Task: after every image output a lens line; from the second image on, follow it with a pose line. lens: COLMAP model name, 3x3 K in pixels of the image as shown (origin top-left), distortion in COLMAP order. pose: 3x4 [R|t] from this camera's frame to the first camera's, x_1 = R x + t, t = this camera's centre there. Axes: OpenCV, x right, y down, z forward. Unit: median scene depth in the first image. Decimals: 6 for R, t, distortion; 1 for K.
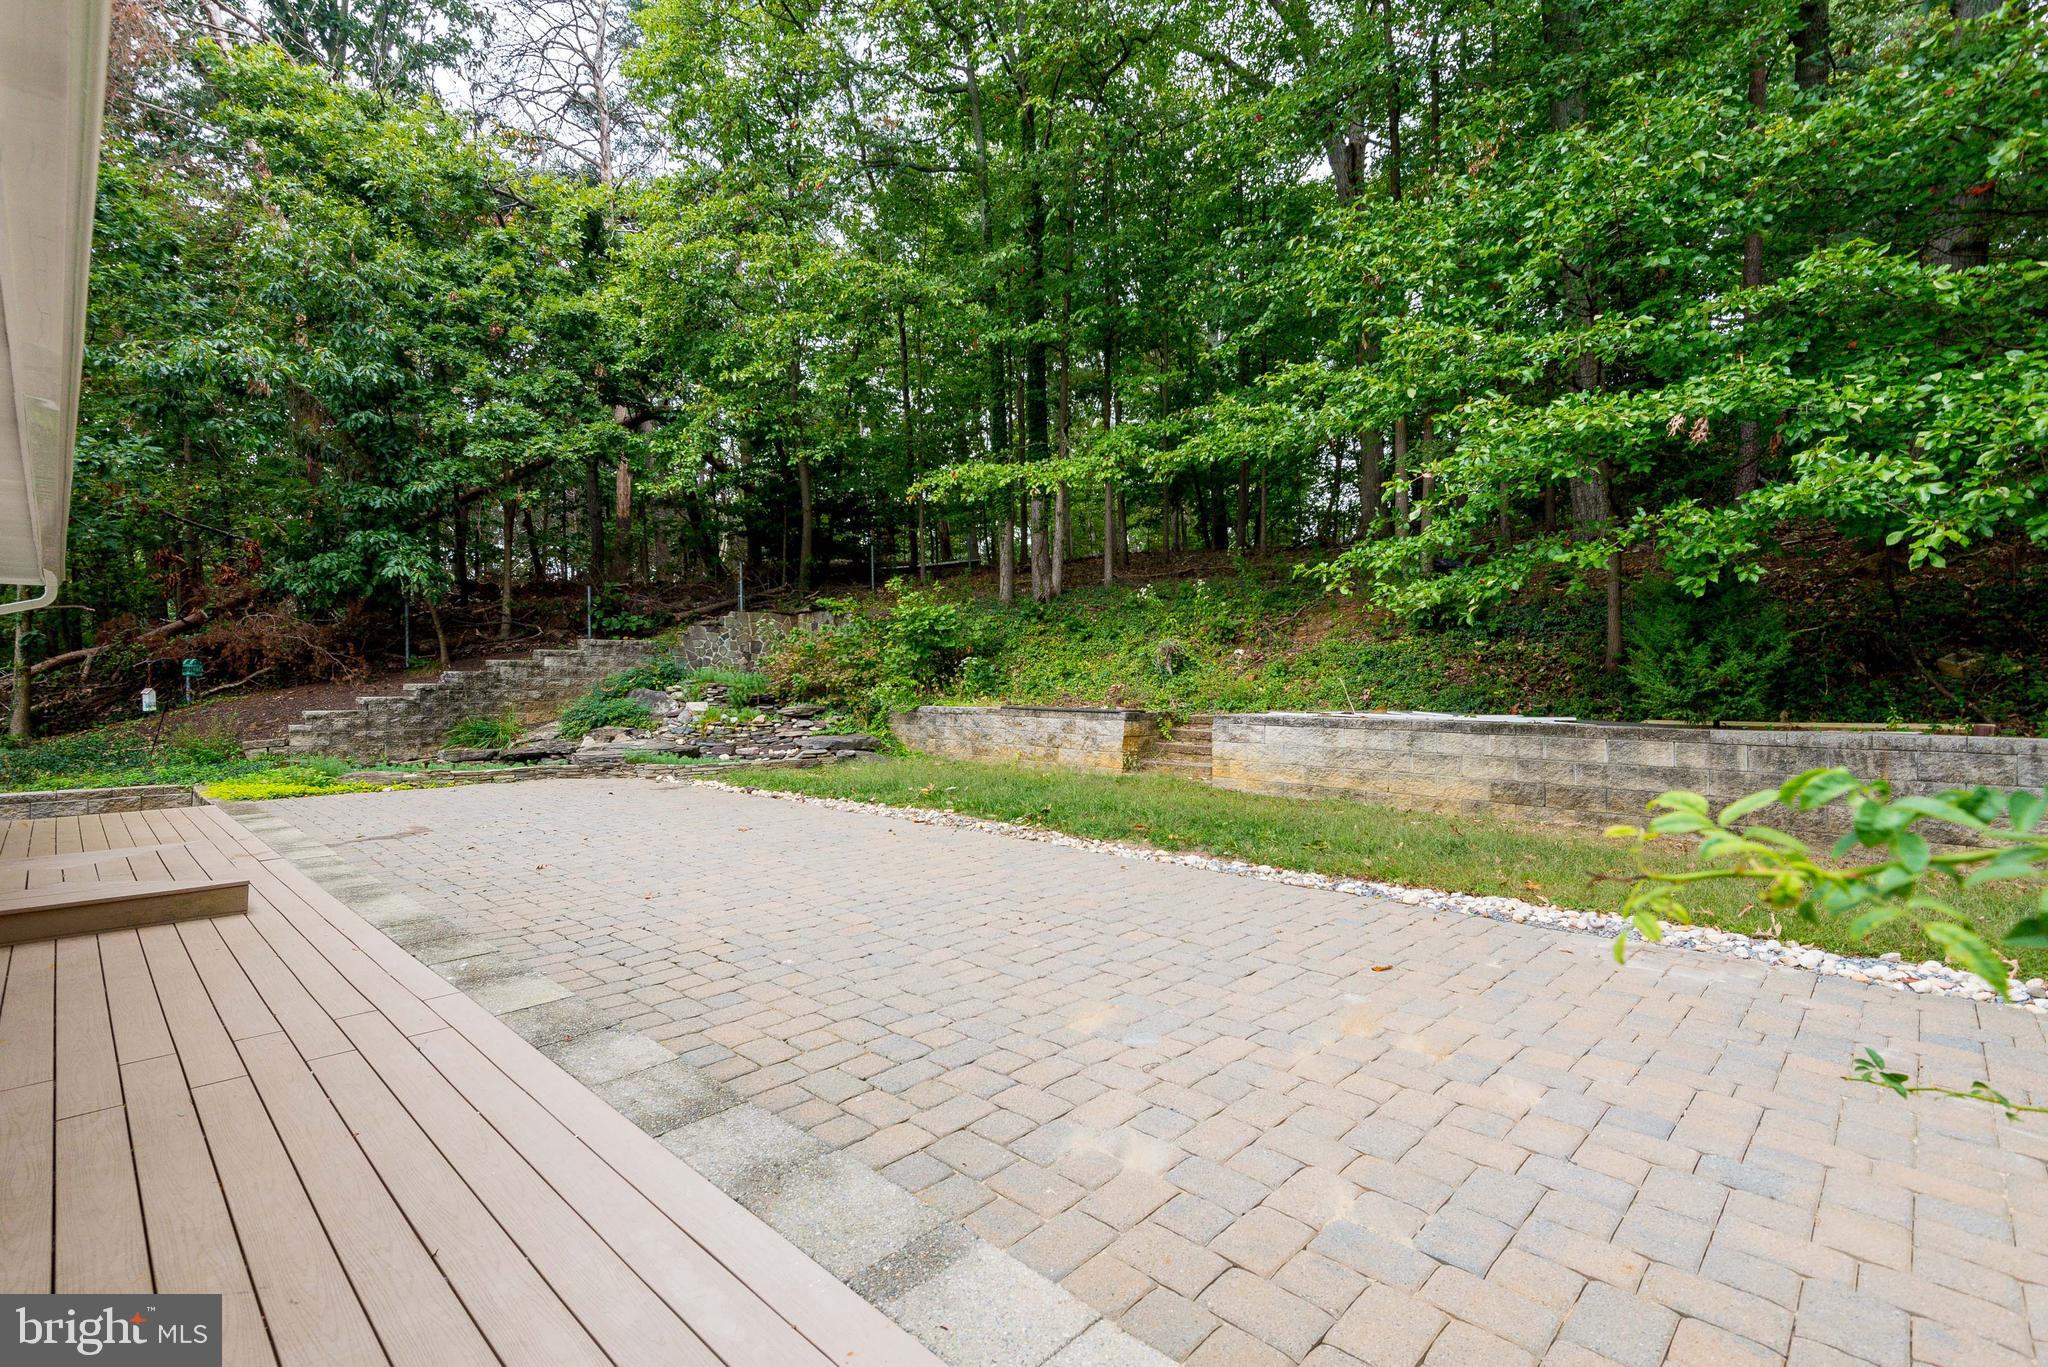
lens RADIAL K [[940.4, 0, 949.5], [0, 940.4, 689.4], [0, 0, 1]] dist [0.024471, -0.014167]
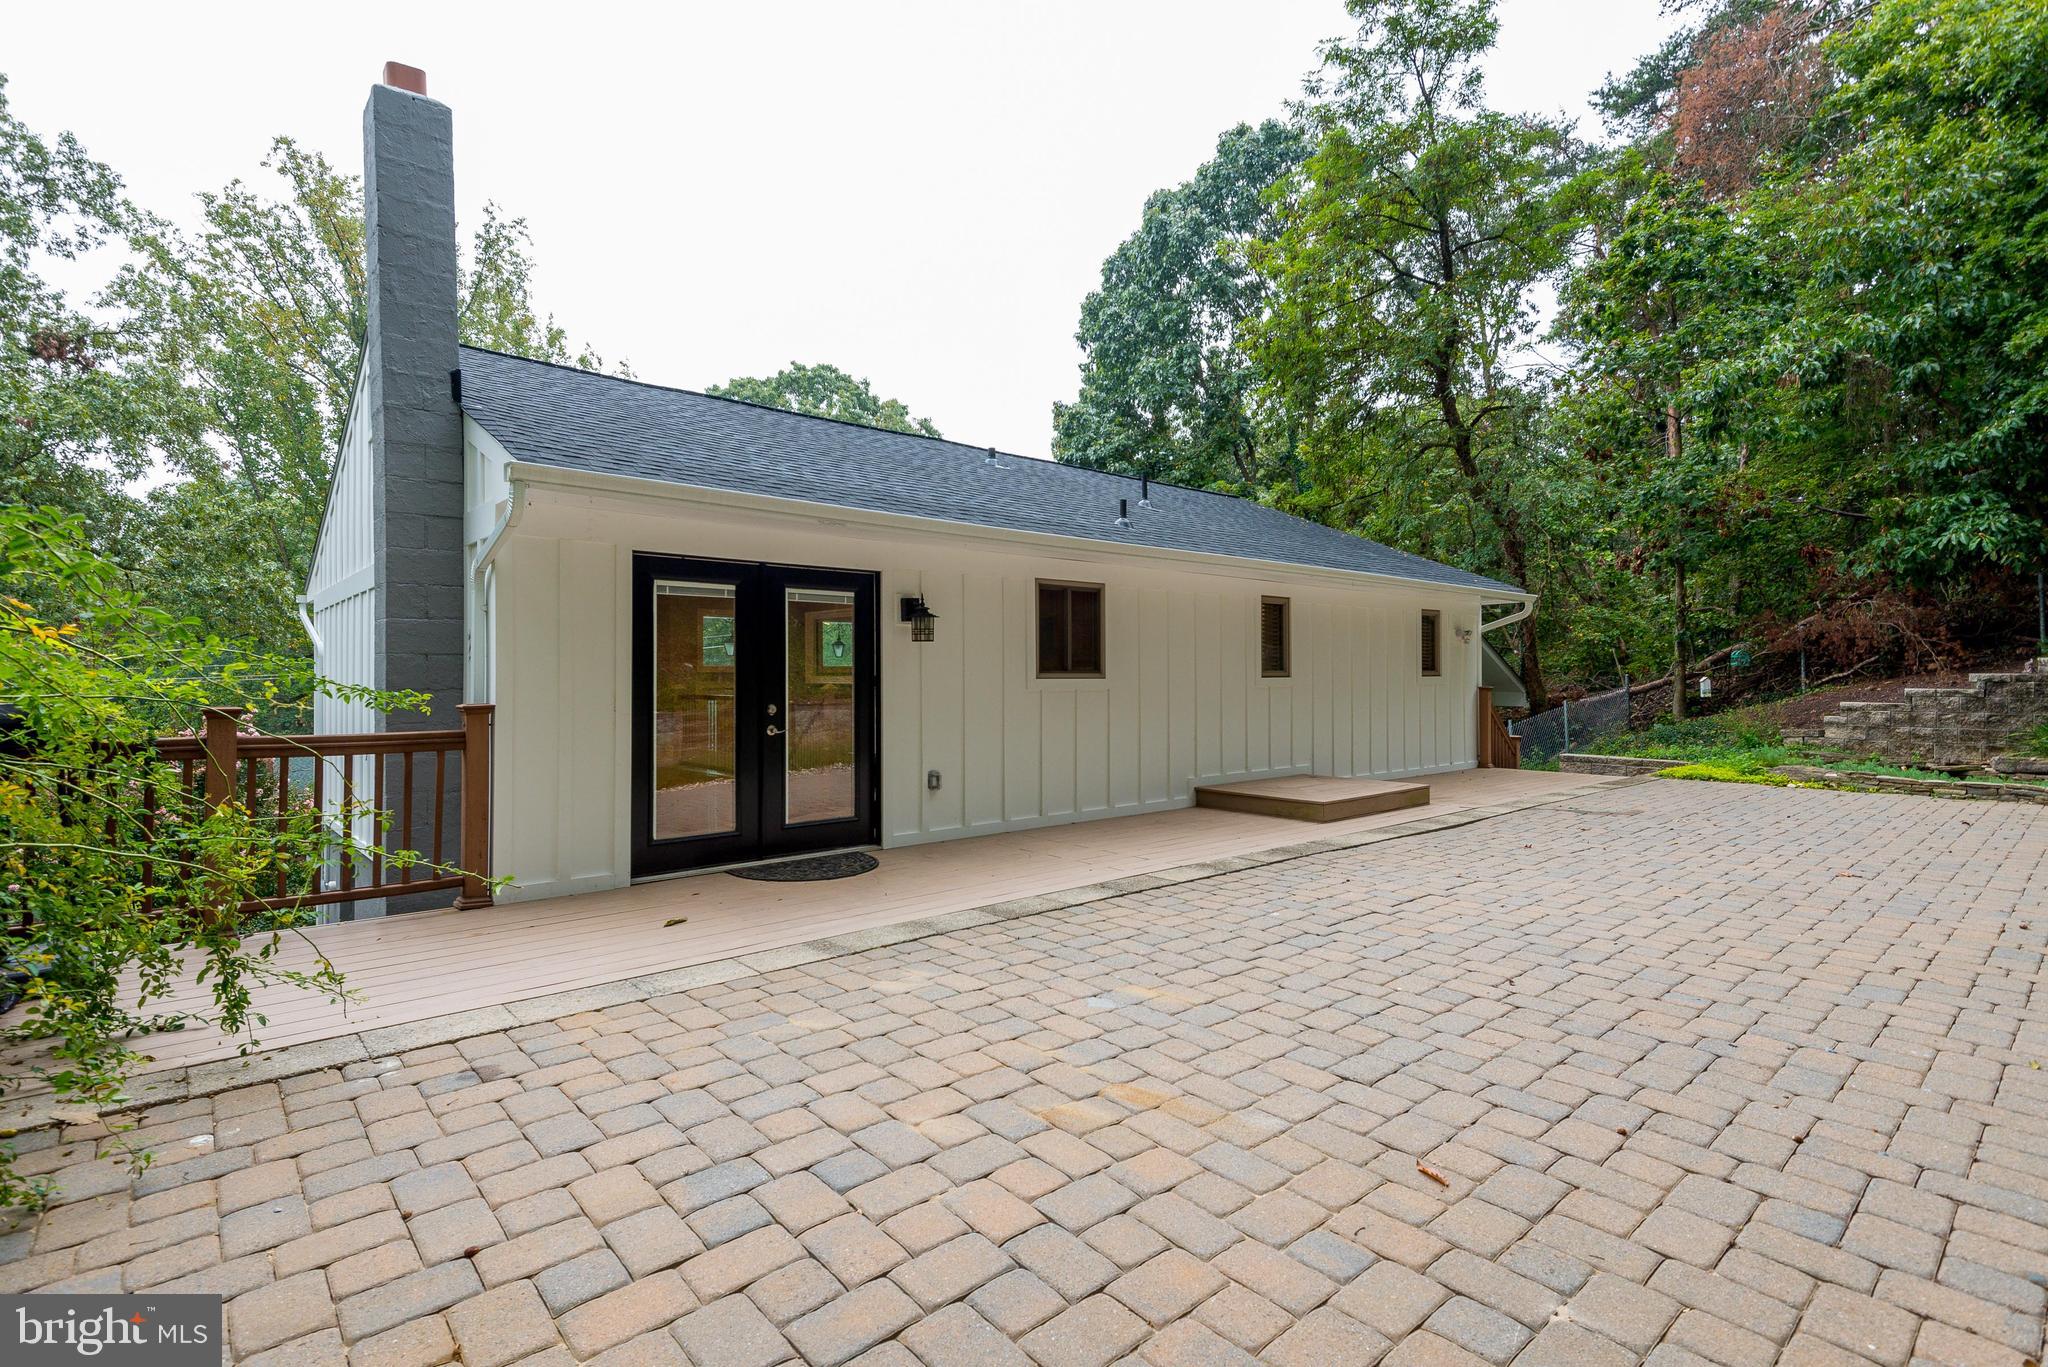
lens RADIAL K [[962.0, 0, 1047.3], [0, 962.0, 674.6], [0, 0, 1]] dist [-0.003839, -0.001561]
pose [[-0.035655, 0.005553, -0.999349, 1.154283], [-0.010174, 0.999931, 0.005919, -0.008132], [0.999312, 0.010379, -0.035596, 0.869312]]
